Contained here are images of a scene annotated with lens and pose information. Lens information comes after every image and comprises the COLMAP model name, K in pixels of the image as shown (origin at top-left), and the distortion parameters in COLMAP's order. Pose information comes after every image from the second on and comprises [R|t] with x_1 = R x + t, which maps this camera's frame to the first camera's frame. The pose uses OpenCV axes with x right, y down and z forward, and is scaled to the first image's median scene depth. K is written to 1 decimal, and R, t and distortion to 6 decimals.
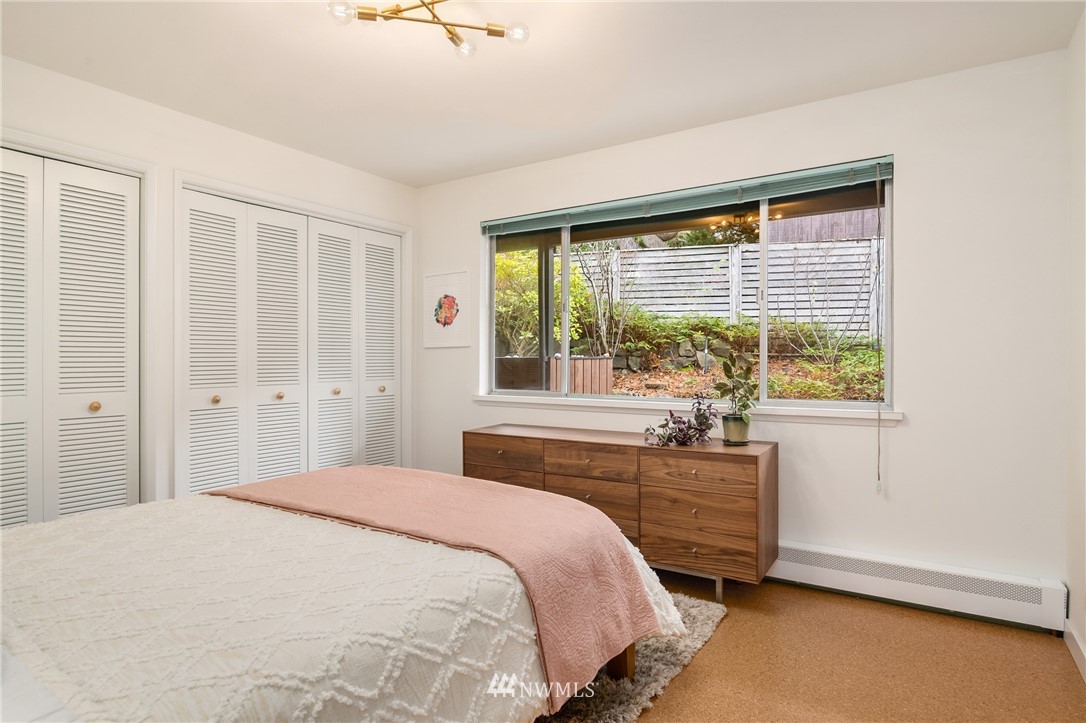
lens RADIAL K [[593.6, 0, 543.0], [0, 593.6, 361.5], [0, 0, 1]] dist [0.000244, 0.000046]
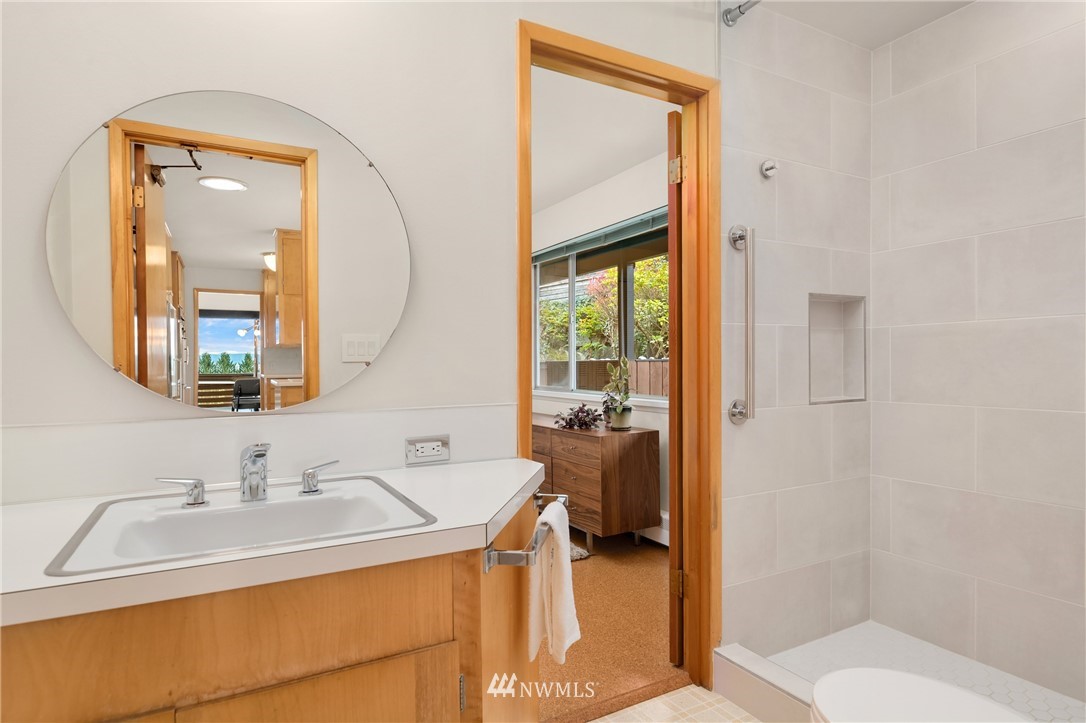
lens RADIAL K [[593.6, 0, 543.0], [0, 593.6, 361.5], [0, 0, 1]] dist [0.000244, 0.000046]
pose [[0.882276, -0.003389, -0.470719, 0.689346], [0.001085, 0.999986, -0.005166, 0.002459], [0.470730, 0.004047, 0.882268, -0.152763]]
